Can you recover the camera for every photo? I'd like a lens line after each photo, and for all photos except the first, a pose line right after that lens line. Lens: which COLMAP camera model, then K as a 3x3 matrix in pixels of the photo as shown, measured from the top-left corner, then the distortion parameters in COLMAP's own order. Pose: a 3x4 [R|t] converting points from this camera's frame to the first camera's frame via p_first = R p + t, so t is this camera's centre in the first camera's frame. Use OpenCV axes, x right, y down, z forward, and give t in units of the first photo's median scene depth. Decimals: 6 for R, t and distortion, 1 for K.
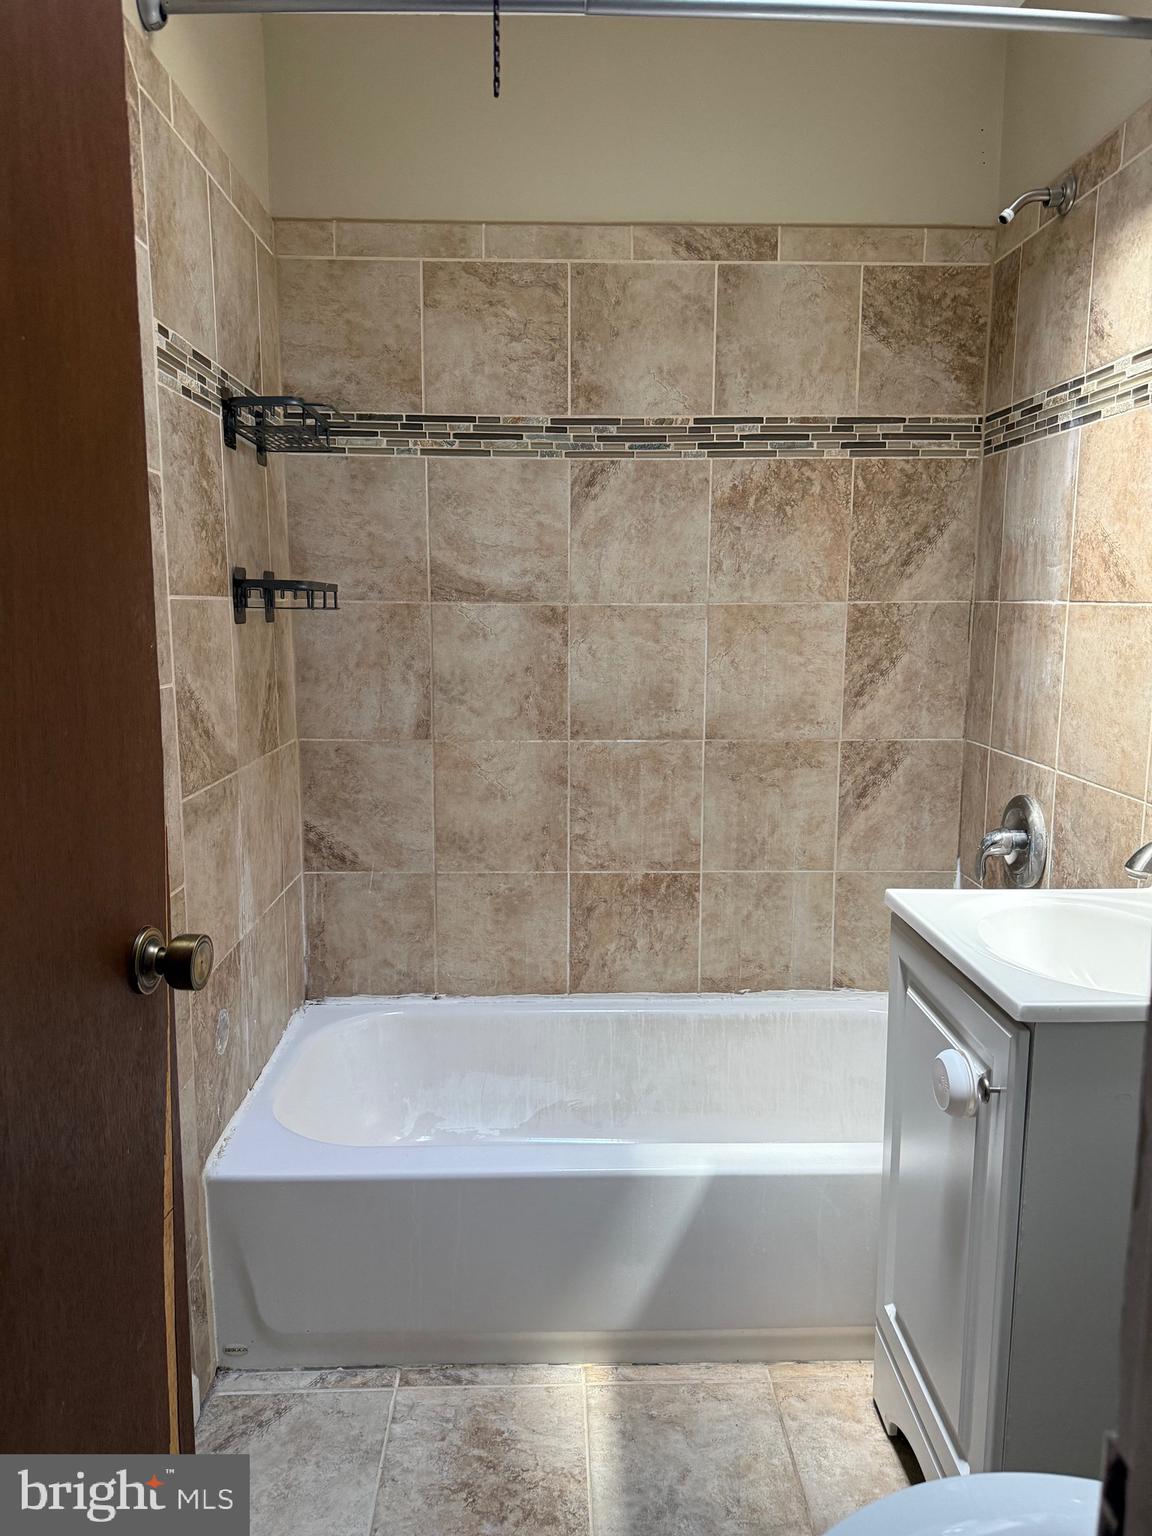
lens RADIAL K [[1051.6, 0, 566.2], [0, 1051.6, 775.0], [0, 0, 1]] dist [0.159449, -0.283977]
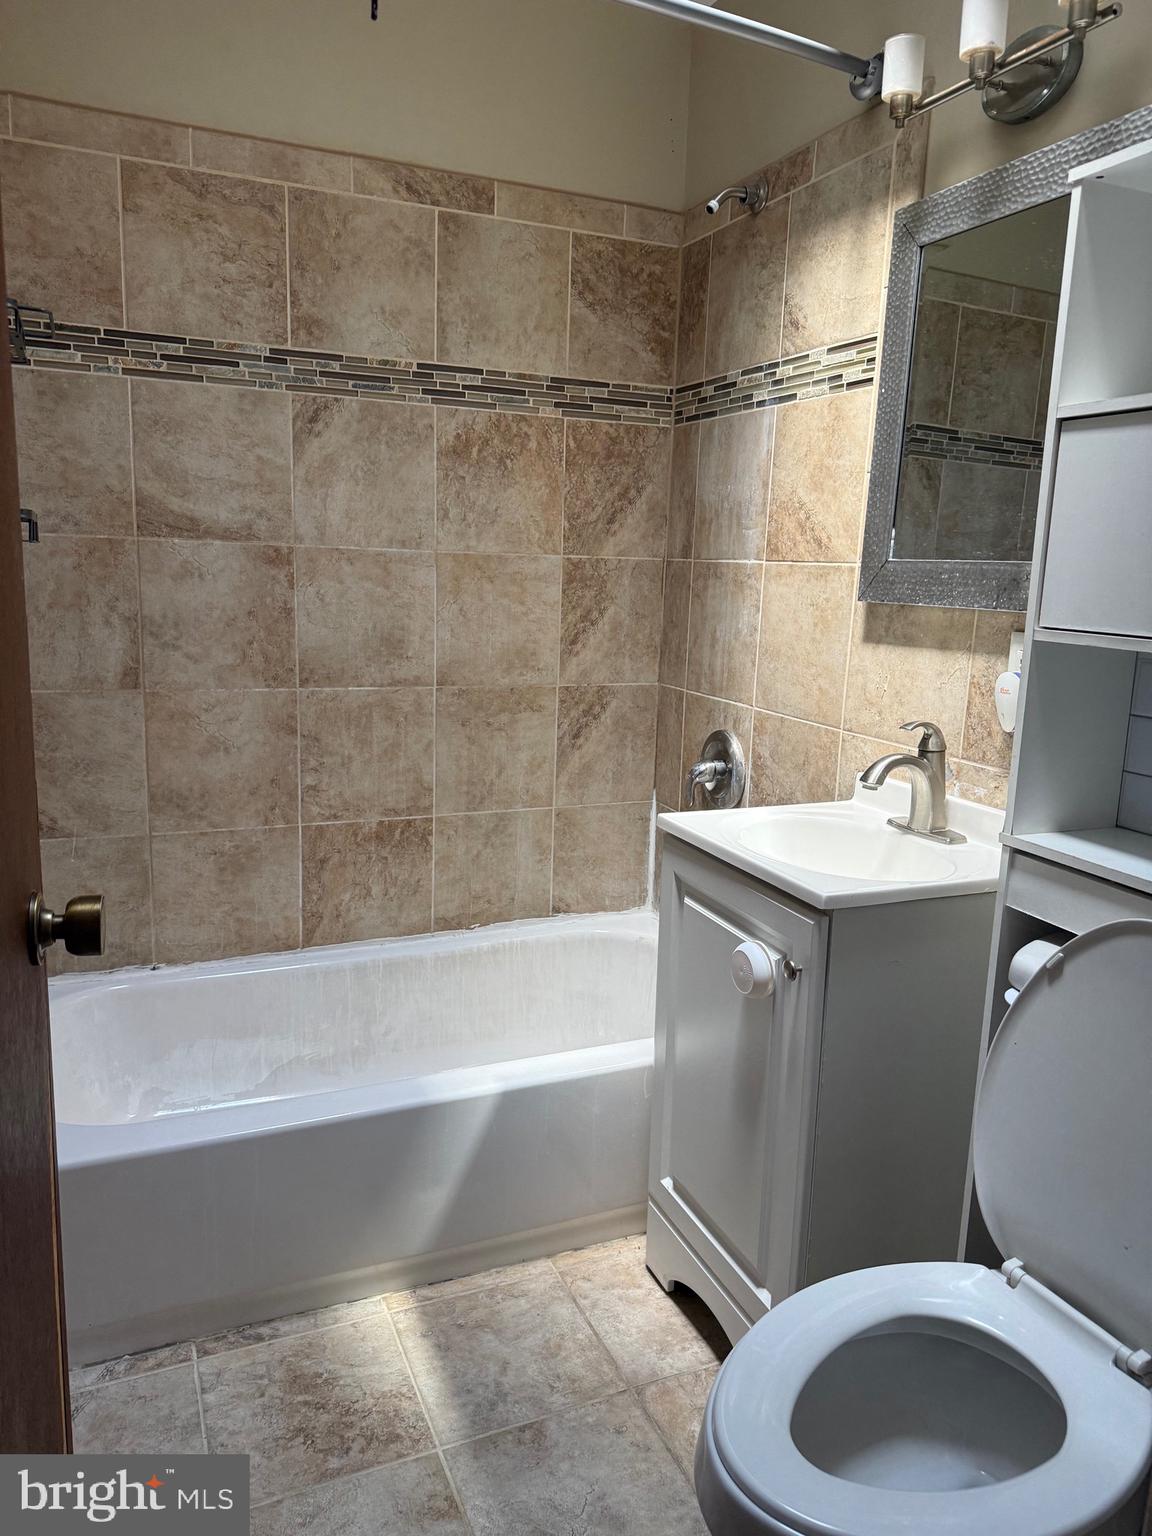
lens RADIAL K [[1051.6, 0, 566.2], [0, 1051.6, 775.0], [0, 0, 1]] dist [0.159449, -0.283977]
pose [[0.931443, -0.045075, 0.361085, -0.126718], [0.028841, 0.998321, 0.050225, 0.004660], [-0.362742, -0.036368, 0.931180, 0.001194]]
